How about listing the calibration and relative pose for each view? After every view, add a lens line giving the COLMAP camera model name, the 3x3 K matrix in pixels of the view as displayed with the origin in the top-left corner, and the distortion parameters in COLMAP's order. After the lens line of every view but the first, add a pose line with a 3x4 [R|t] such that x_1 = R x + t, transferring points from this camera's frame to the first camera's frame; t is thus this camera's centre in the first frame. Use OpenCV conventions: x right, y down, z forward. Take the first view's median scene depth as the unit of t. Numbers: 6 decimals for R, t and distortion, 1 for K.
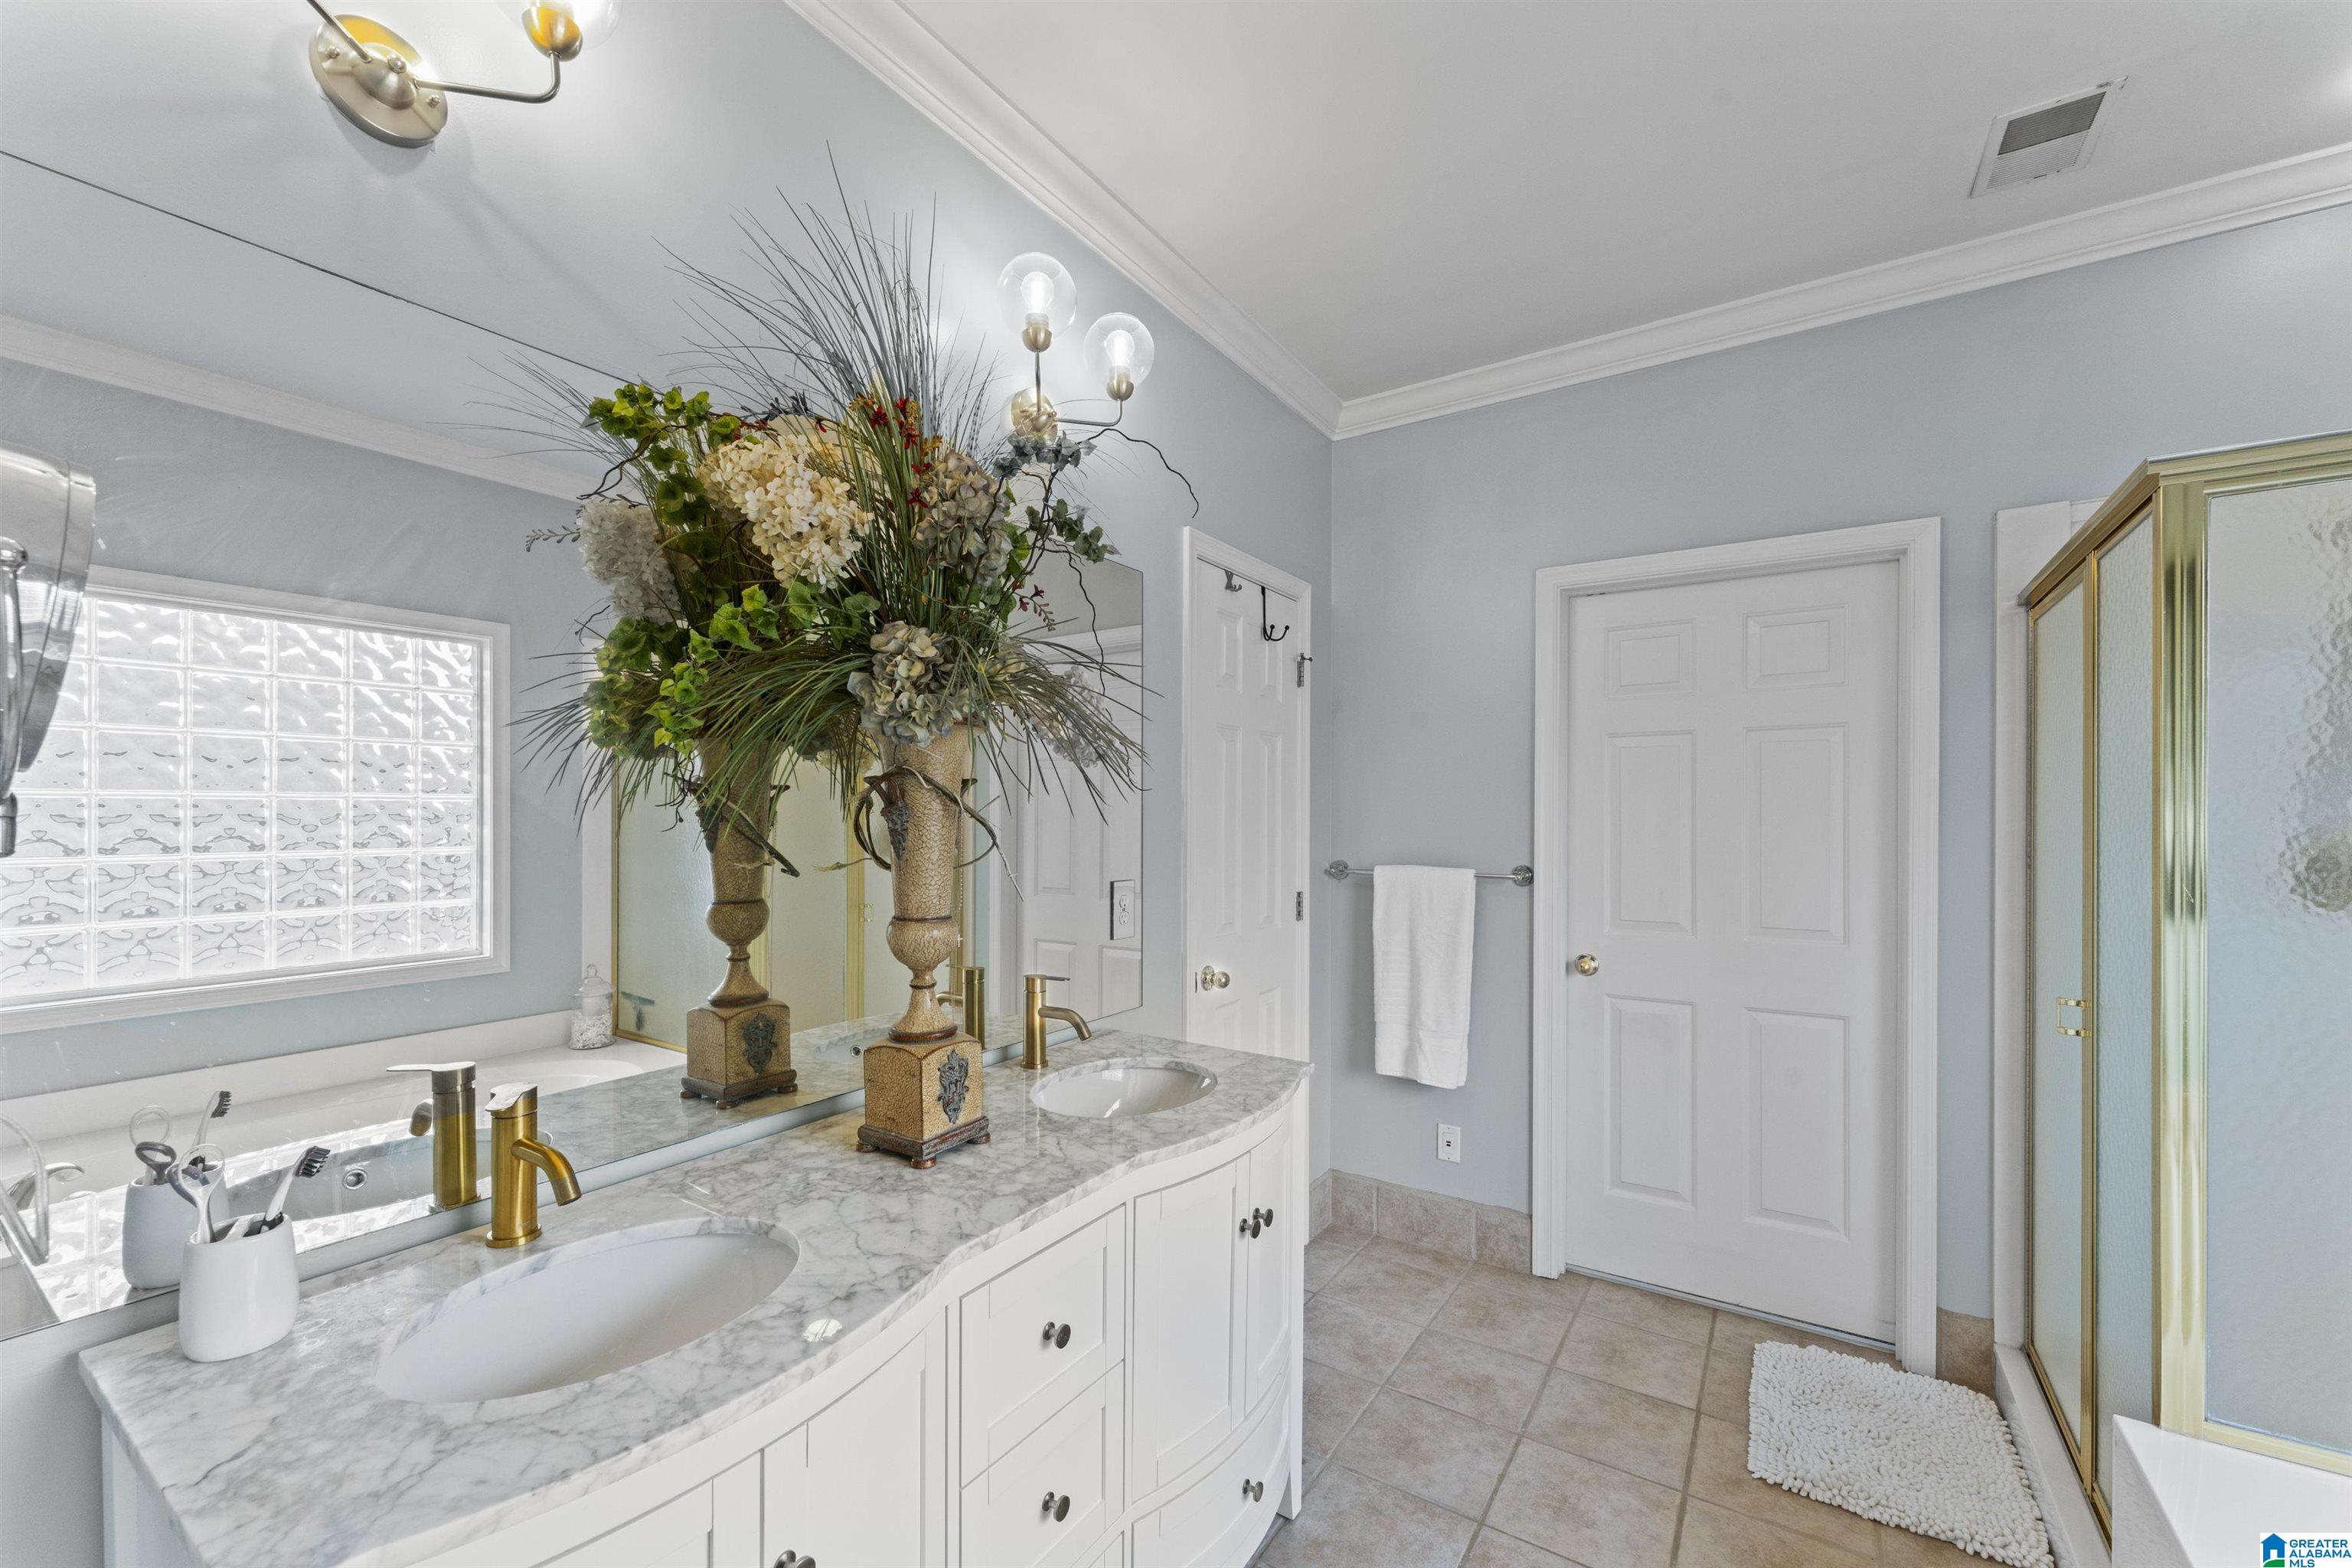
lens RADIAL K [[957.0, 0, 1173.1], [0, 957.0, 810.2], [0, 0, 1]] dist [0.003121, 0.000449]
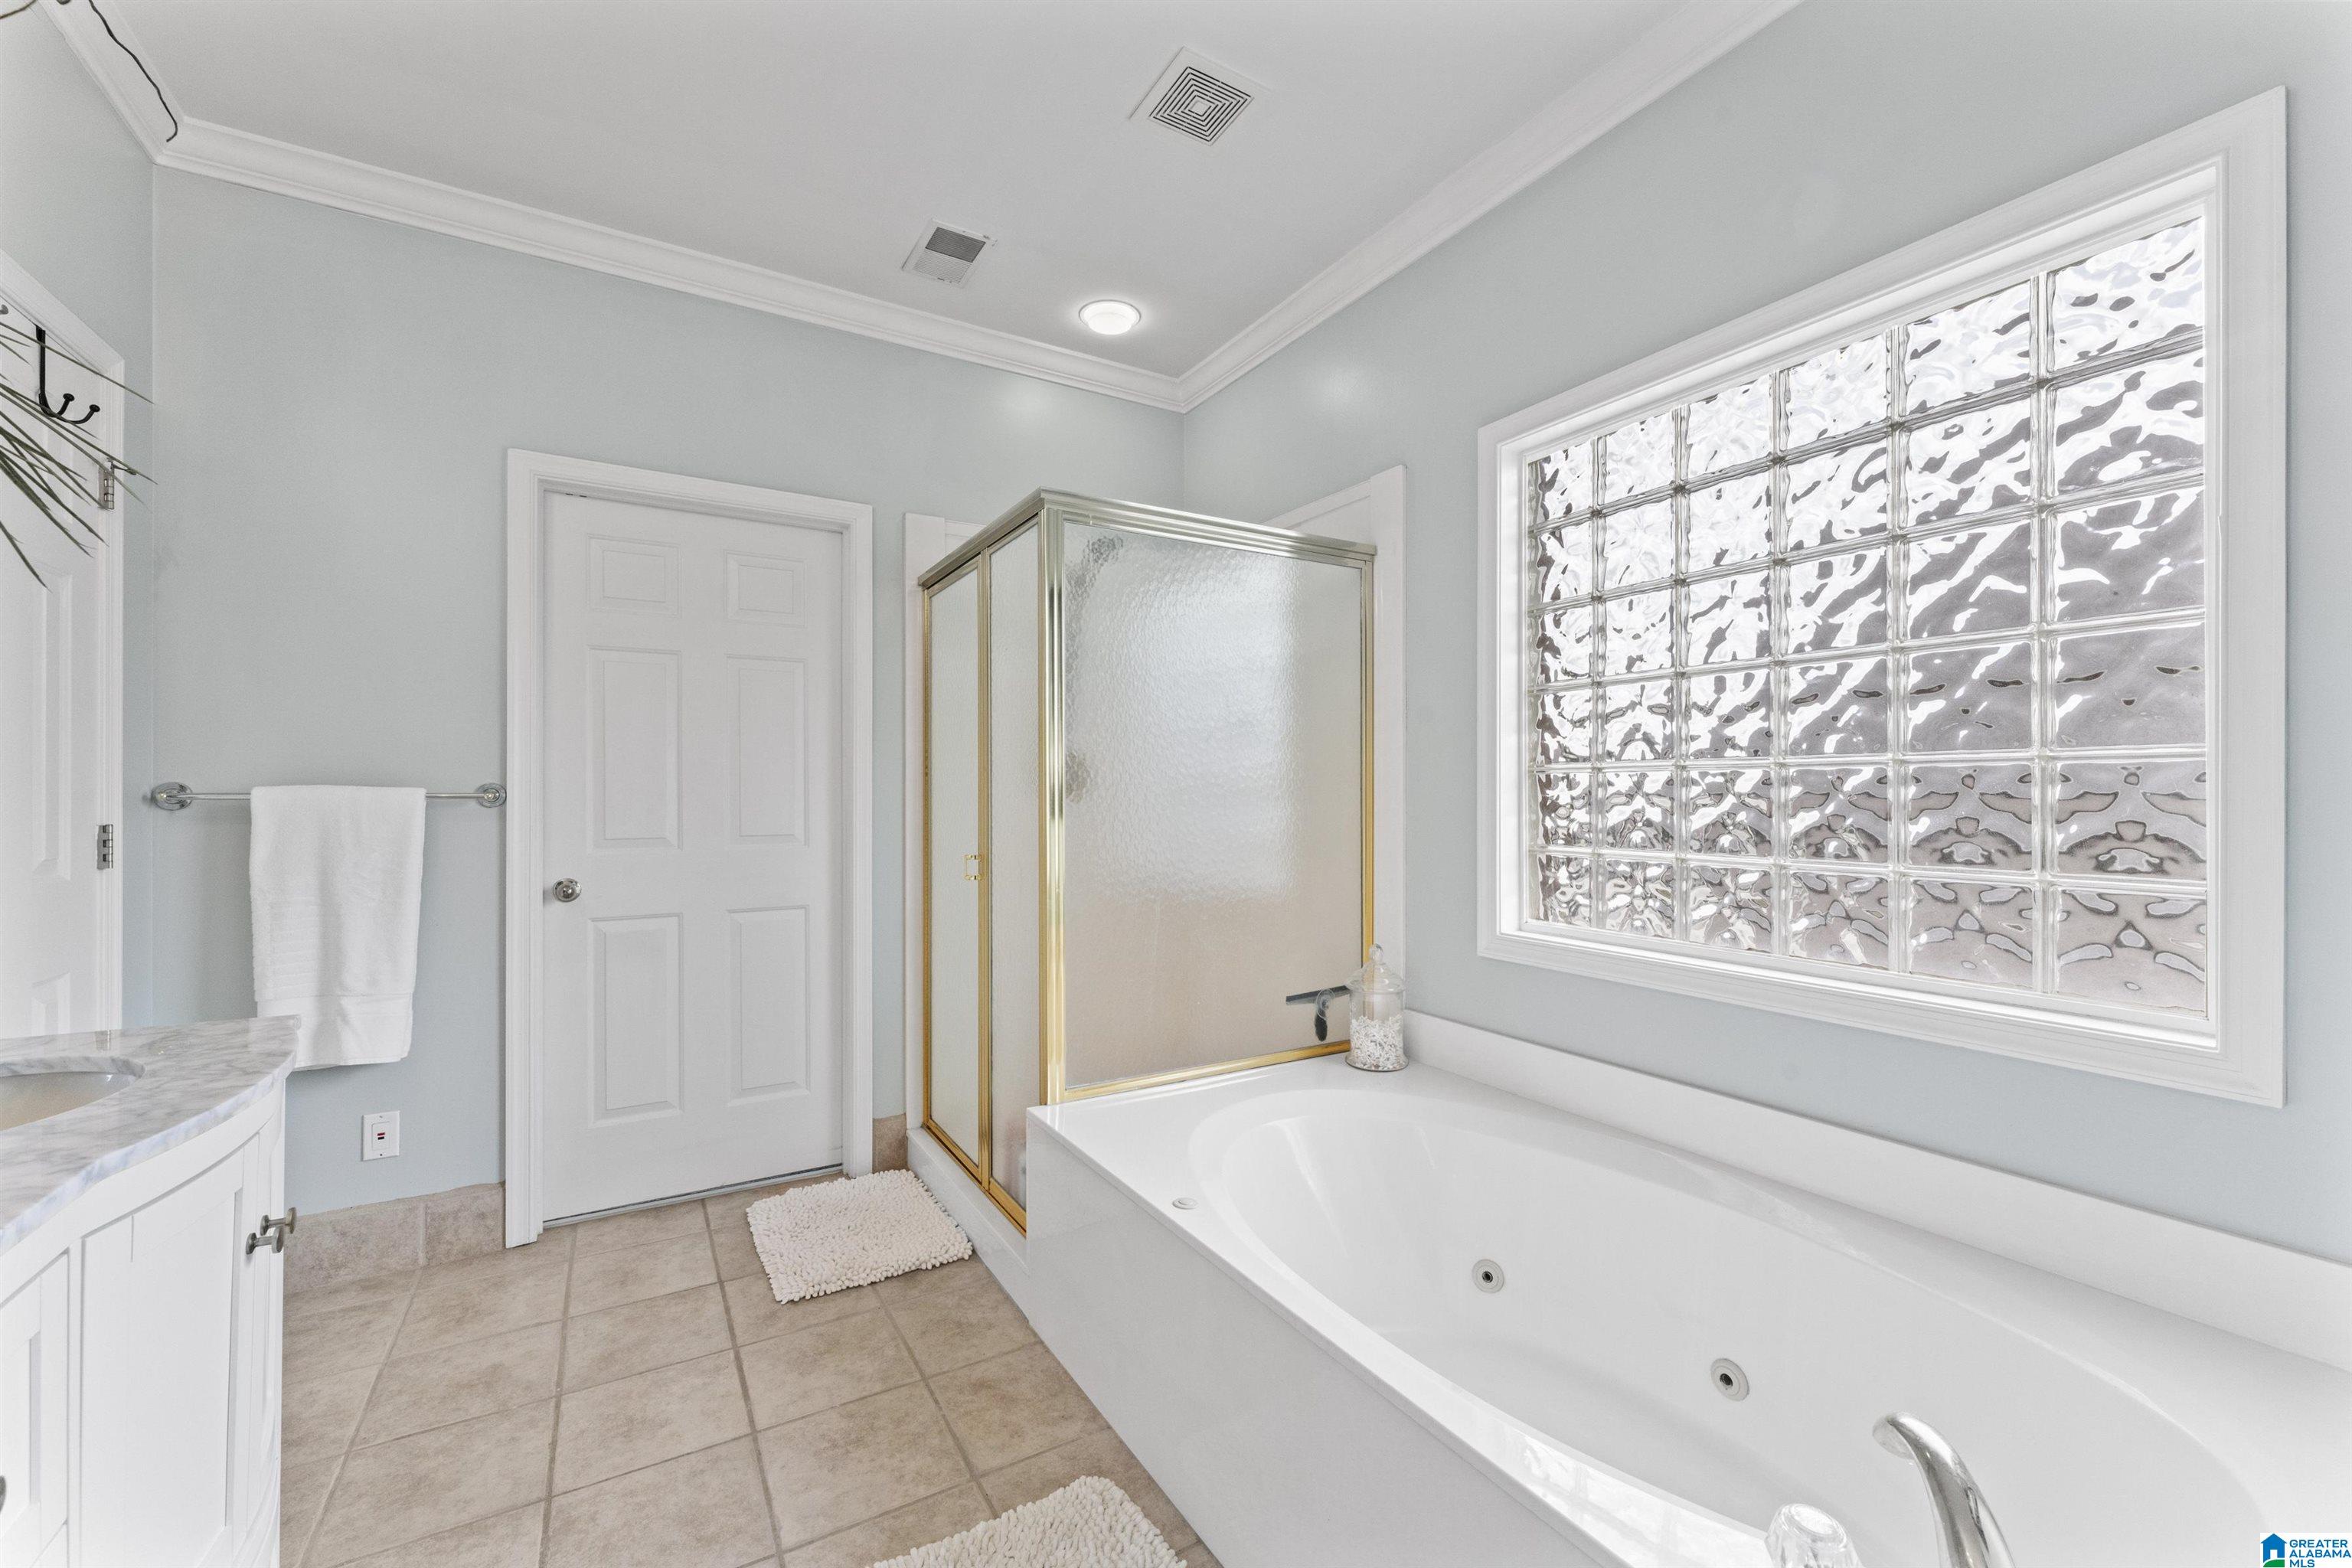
lens RADIAL K [[935.5, 0, 1176.0], [0, 935.5, 784.0], [0, 0, 1]] dist [-0.000060, 0.000051]
pose [[0.433722, 0.006509, 0.901023, -0.153056], [-0.000427, 0.999975, -0.007018, 0.076065], [-0.901047, 0.002659, 0.433714, 0.087992]]
